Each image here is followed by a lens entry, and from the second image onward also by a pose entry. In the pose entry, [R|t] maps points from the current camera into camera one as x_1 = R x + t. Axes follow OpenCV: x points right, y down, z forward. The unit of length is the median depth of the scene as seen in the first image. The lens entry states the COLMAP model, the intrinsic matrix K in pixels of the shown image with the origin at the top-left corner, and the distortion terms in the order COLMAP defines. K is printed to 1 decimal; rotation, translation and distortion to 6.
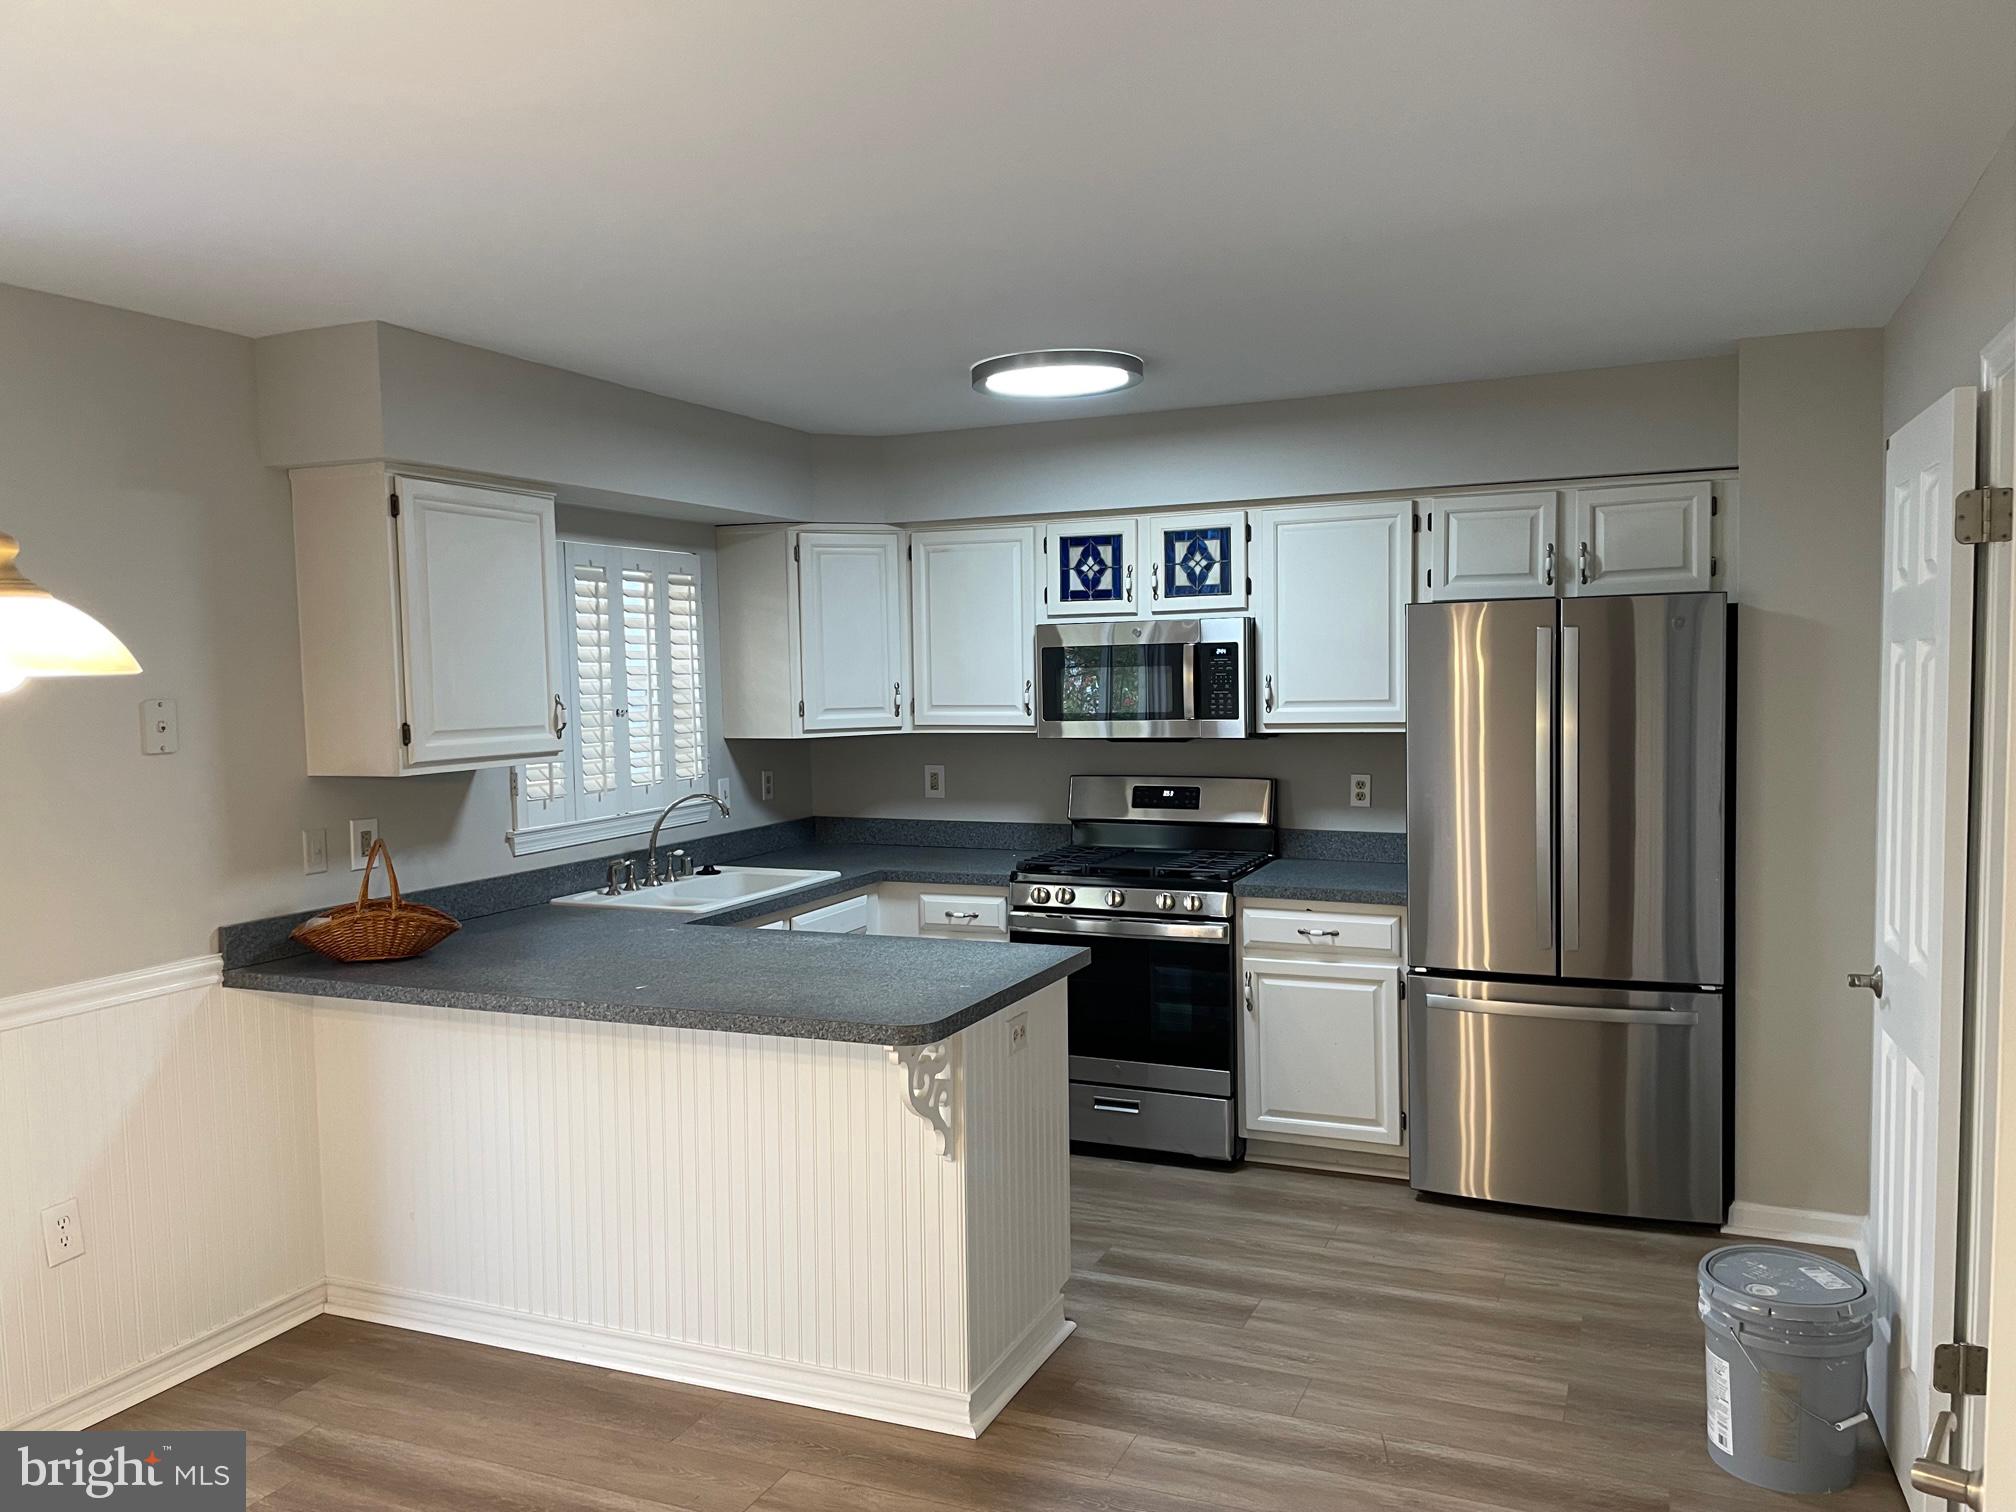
lens RADIAL K [[1535.7, 0, 1004.3], [0, 1535.7, 769.7], [0, 0, 1]] dist [0.015671, 0.001613]
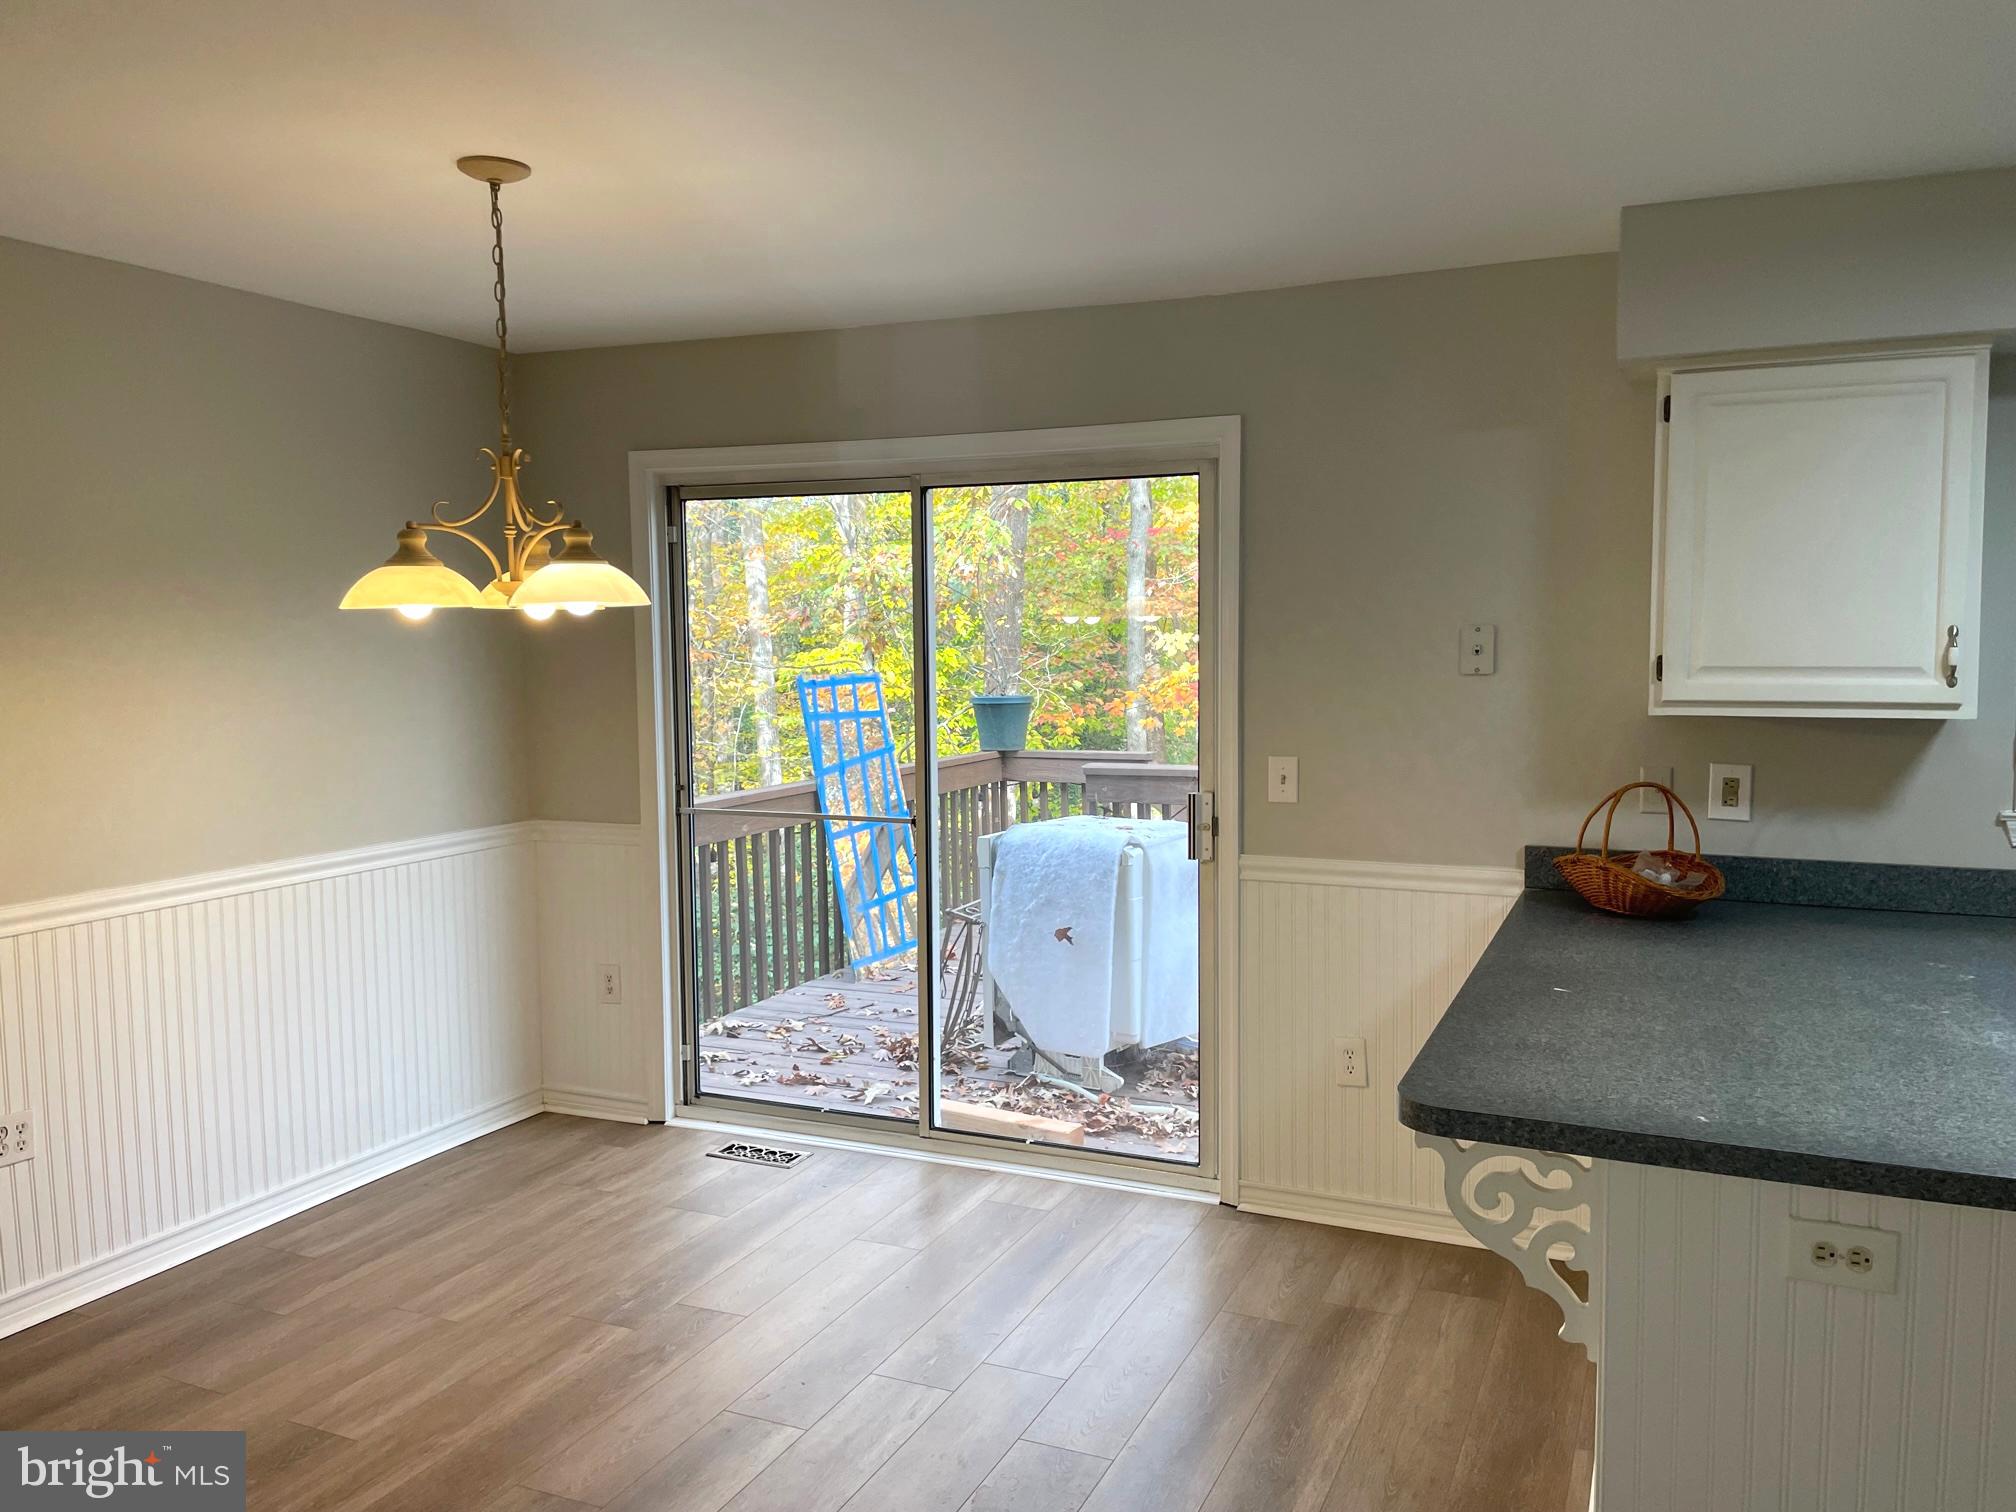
lens RADIAL K [[1535.7, 0, 1005.0], [0, 1535.7, 744.4], [0, 0, 1]] dist [0.015671, 0.001613]
pose [[-0.011024, 0.103403, -0.994578, 0.514859], [-0.052091, 0.993229, 0.103840, -0.054383], [0.998582, 0.052953, -0.005563, 0.649737]]
